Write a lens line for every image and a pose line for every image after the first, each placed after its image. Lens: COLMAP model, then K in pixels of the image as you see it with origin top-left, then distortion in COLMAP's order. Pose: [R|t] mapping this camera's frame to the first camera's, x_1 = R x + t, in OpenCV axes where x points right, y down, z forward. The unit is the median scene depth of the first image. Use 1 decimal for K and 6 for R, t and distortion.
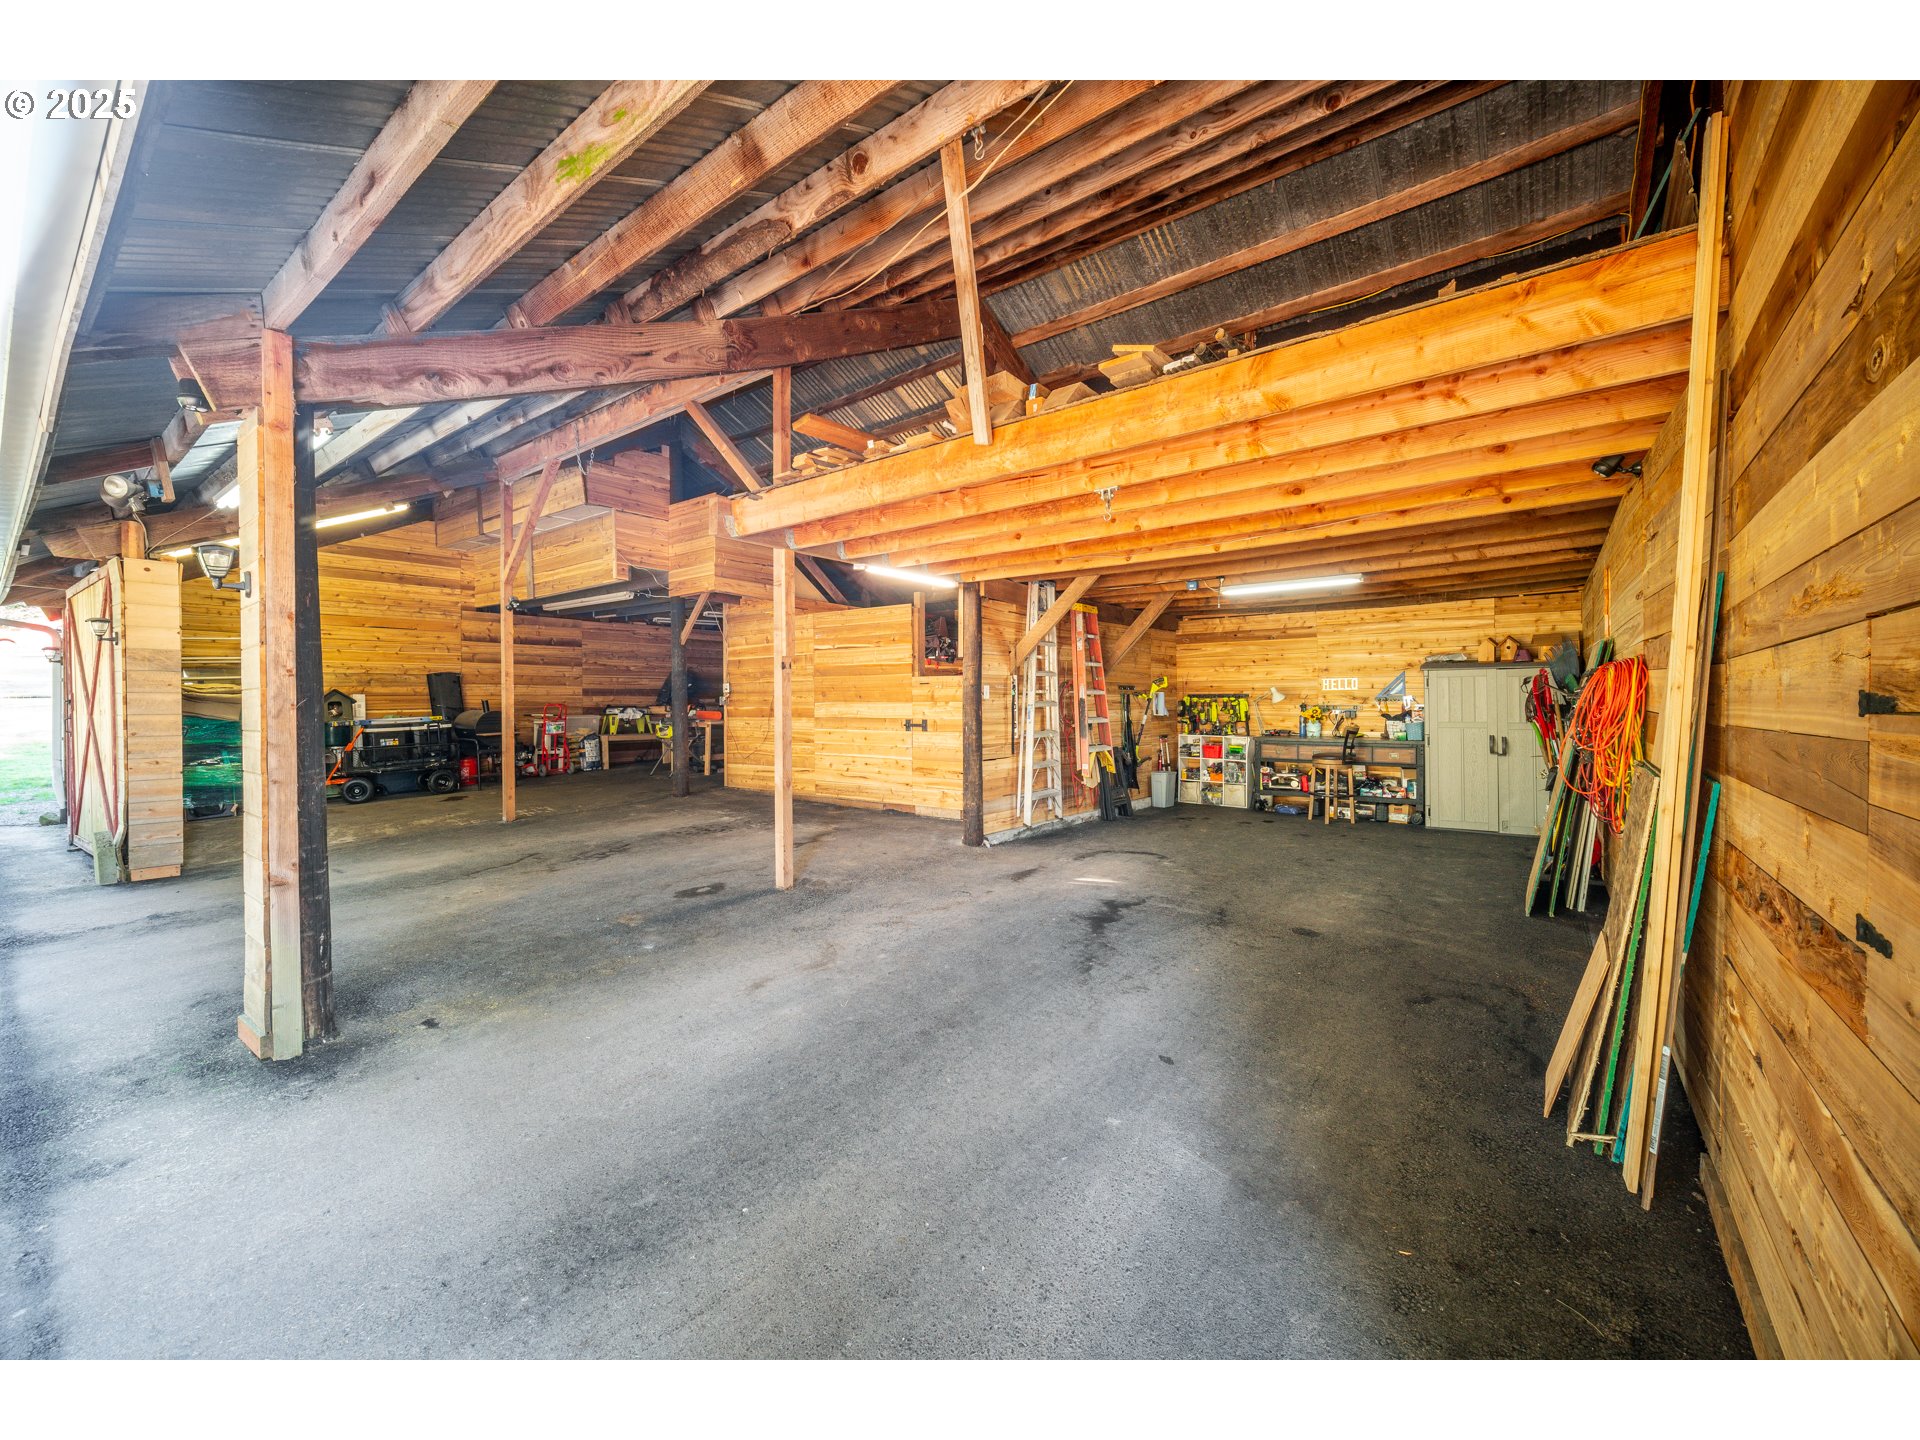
lens RADIAL K [[762.1, 0, 958.4], [0, 762.1, 718.0], [0, 0, 1]] dist [-0.000442, -0.000070]
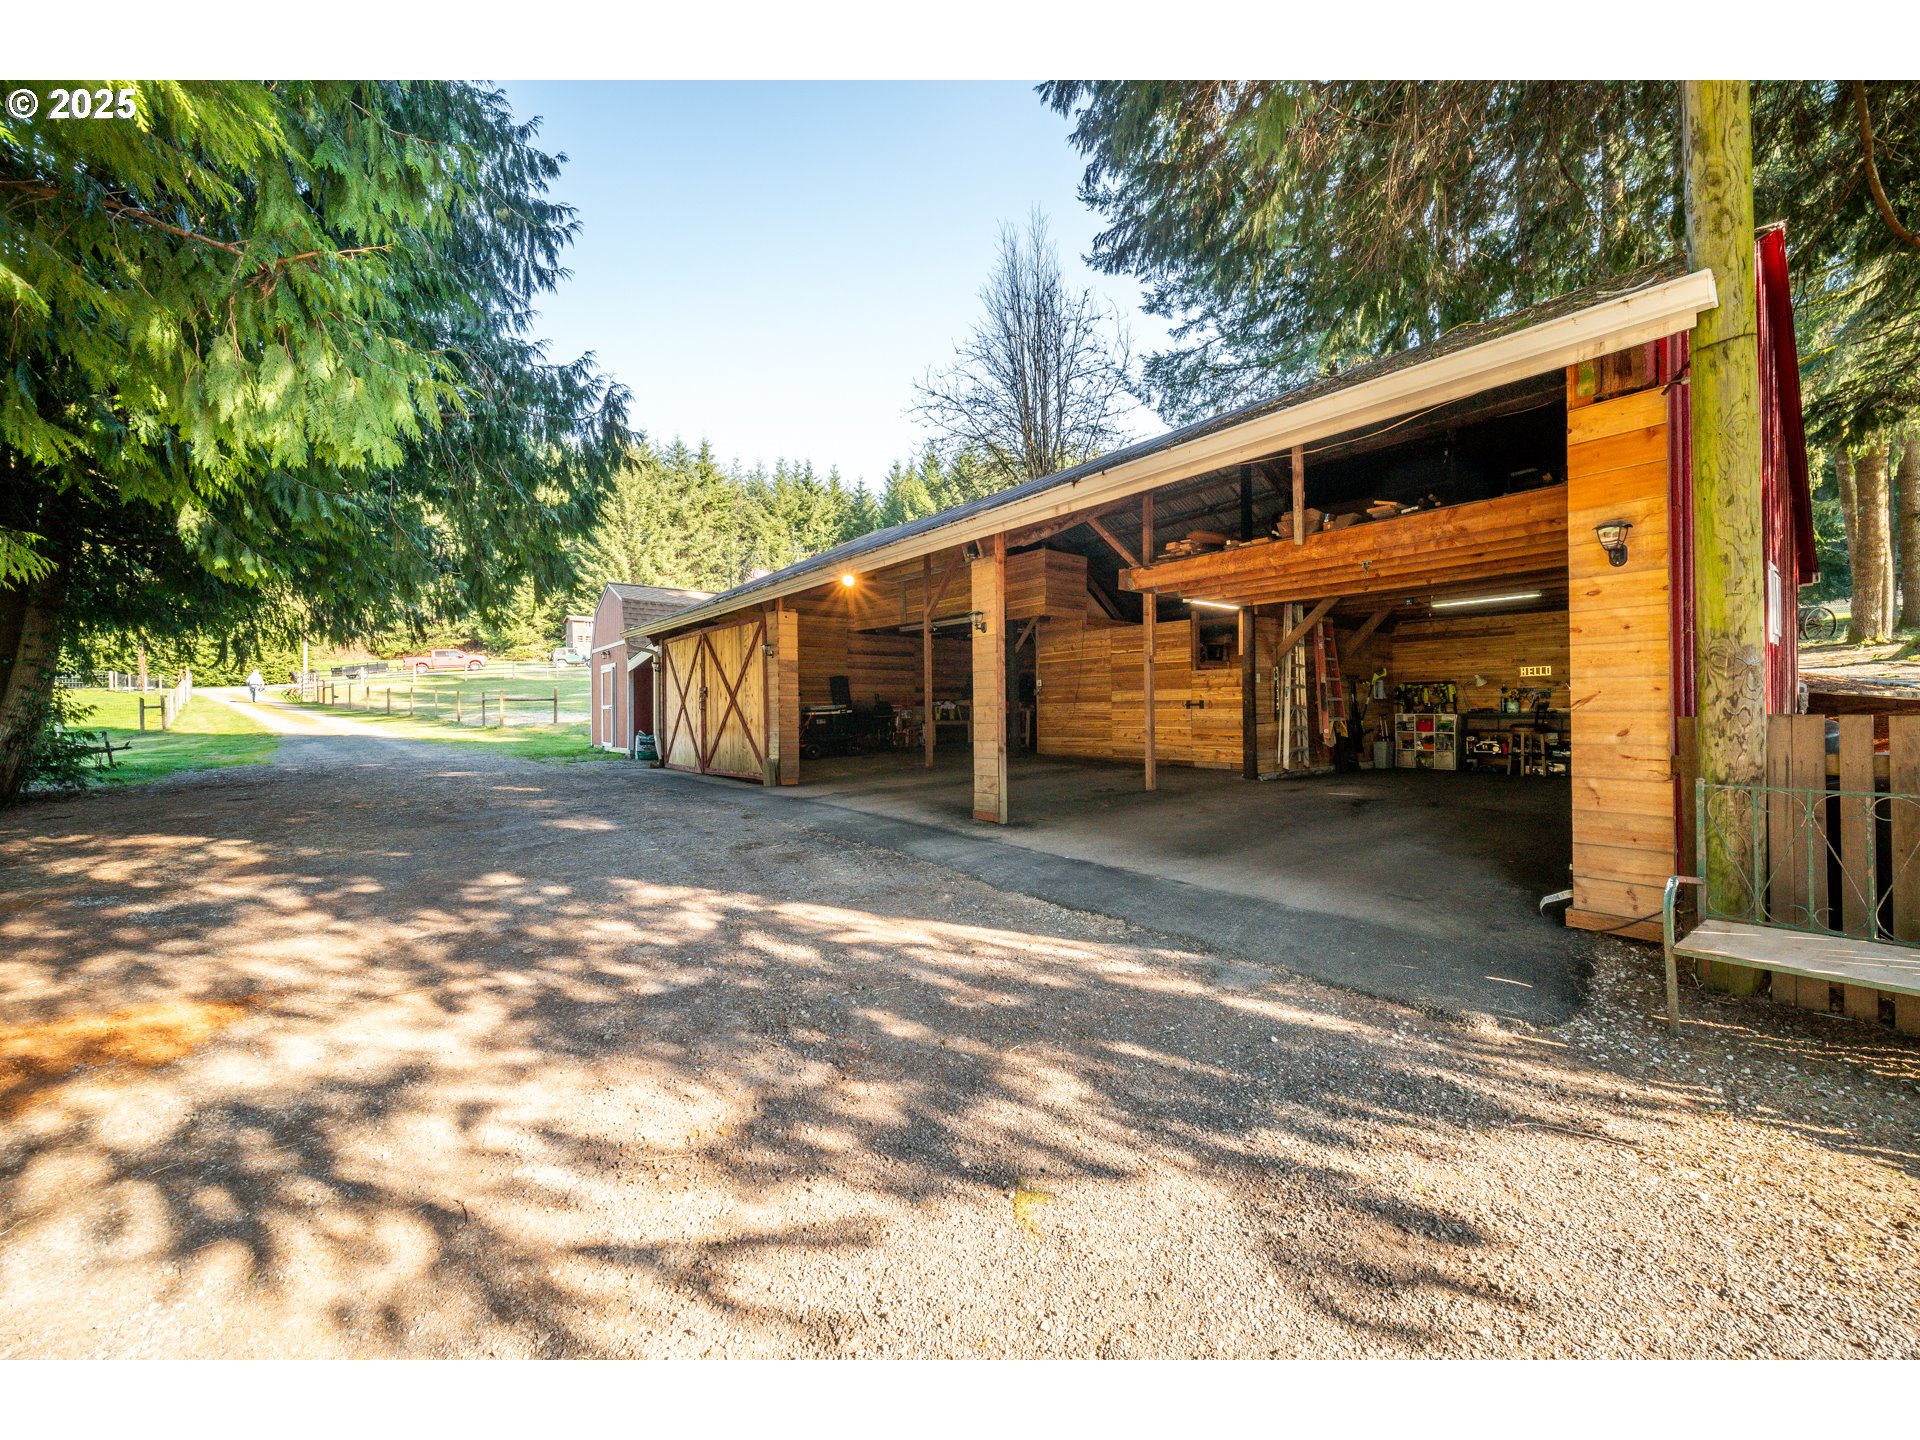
lens RADIAL K [[762.1, 0, 961.8], [0, 762.1, 717.8], [0, 0, 1]] dist [-0.000442, -0.000070]
pose [[0.975931, -0.004303, -0.218037, -0.171142], [0.002166, 0.999947, -0.010037, 0.047706], [0.218069, 0.009323, 0.975889, -0.489112]]
